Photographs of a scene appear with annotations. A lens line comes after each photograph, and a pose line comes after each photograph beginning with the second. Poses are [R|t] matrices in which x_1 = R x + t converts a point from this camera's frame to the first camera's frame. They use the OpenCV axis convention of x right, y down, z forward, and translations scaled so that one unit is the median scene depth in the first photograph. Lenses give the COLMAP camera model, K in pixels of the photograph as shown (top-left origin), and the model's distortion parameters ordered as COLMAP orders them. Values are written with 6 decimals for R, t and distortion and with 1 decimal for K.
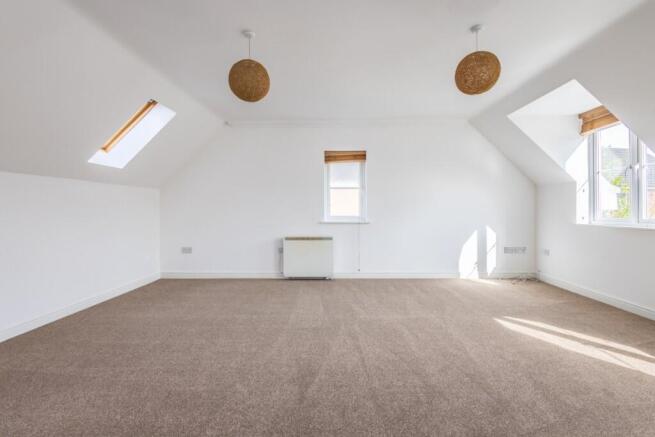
lens RADIAL K [[300.4, 0, 333.8], [0, 300.4, 211.0], [0, 0, 1]] dist [0.002066, 0.000291]
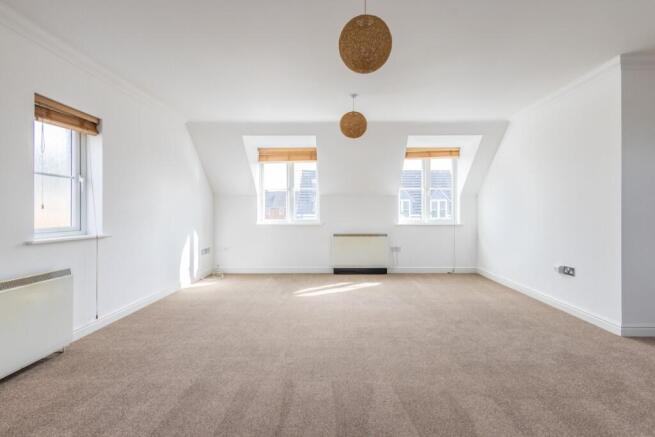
lens RADIAL K [[300.4, 0, 333.8], [0, 300.4, 211.0], [0, 0, 1]] dist [0.002066, 0.000291]
pose [[0.006425, 0.010128, 0.999928, -0.511154], [0.008084, 0.999916, -0.010180, -0.002675], [-0.999947, 0.008148, 0.006343, 0.531953]]
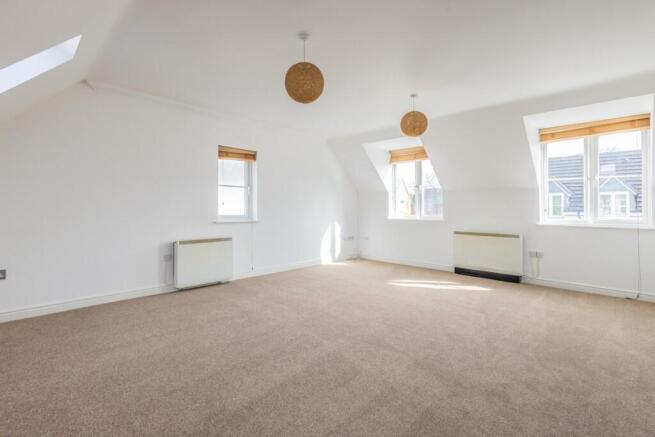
lens RADIAL K [[299.0, 0, 330.0], [0, 299.0, 202.5], [0, 0, 1]] dist [0.007920, 0.000337]
pose [[0.685073, 0.023391, 0.728099, -0.474387], [-0.006238, 0.999636, -0.026246, -0.000236], [-0.728448, 0.013439, 0.684969, 0.118897]]
